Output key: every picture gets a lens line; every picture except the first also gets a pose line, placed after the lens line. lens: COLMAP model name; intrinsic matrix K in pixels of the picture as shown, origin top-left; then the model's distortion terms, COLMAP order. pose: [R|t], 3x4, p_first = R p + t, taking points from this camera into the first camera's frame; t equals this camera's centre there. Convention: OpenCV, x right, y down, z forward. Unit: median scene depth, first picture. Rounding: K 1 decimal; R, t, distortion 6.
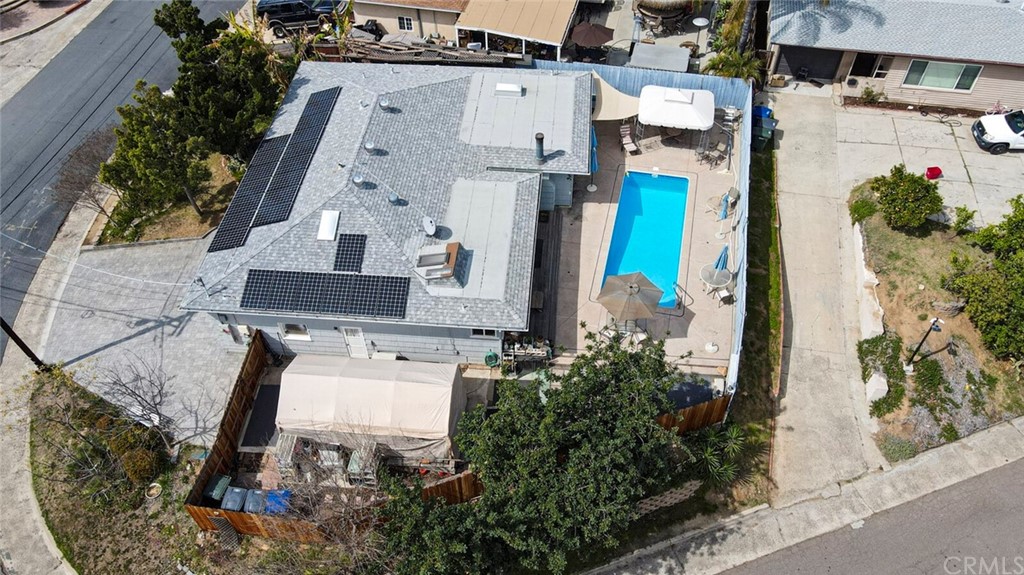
lens RADIAL K [[750.3, 0, 512.0], [0, 750.3, 287.5], [0, 0, 1]] dist [0.034787, -0.001805]
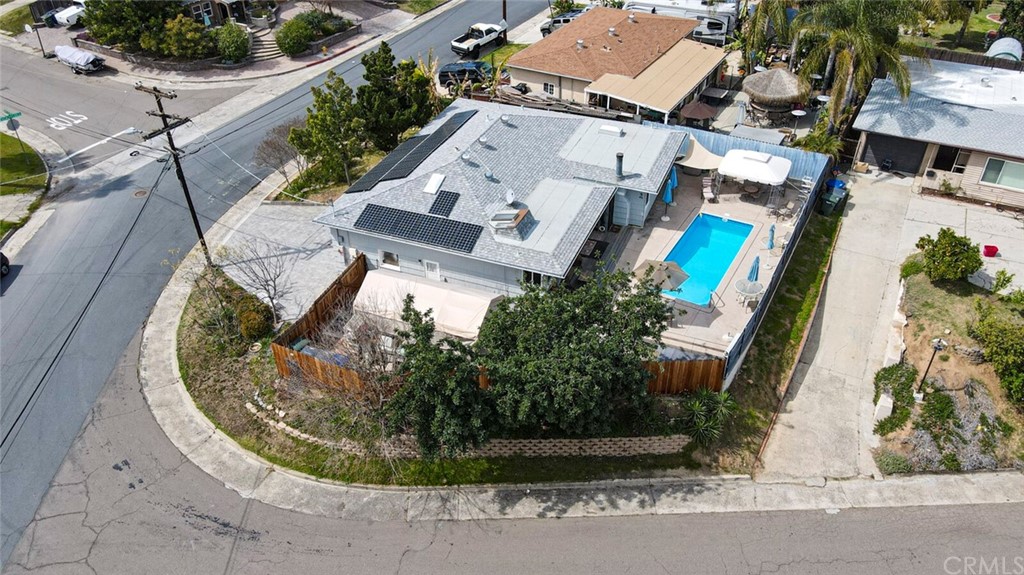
lens RADIAL K [[750.3, 0, 512.0], [0, 750.3, 287.5], [0, 0, 1]] dist [0.034787, -0.001805]
pose [[0.957502, 0.176537, -0.228088, 0.192268], [-0.220393, 0.957945, -0.183762, 0.274752], [0.186054, 0.226221, 0.956142, -0.144390]]
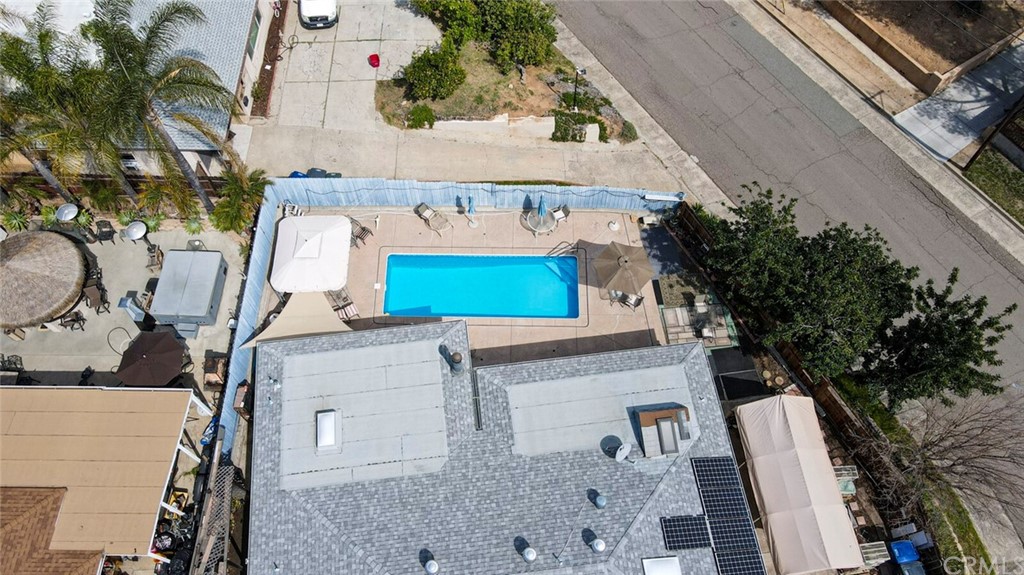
lens RADIAL K [[750.3, 0, 512.0], [0, 750.3, 287.5], [0, 0, 1]] dist [0.034787, -0.001805]
pose [[-0.209867, -0.854663, 0.474876, -0.318435], [0.742555, 0.176638, 0.646073, -0.738061], [-0.636056, 0.488211, 0.597564, 0.442457]]
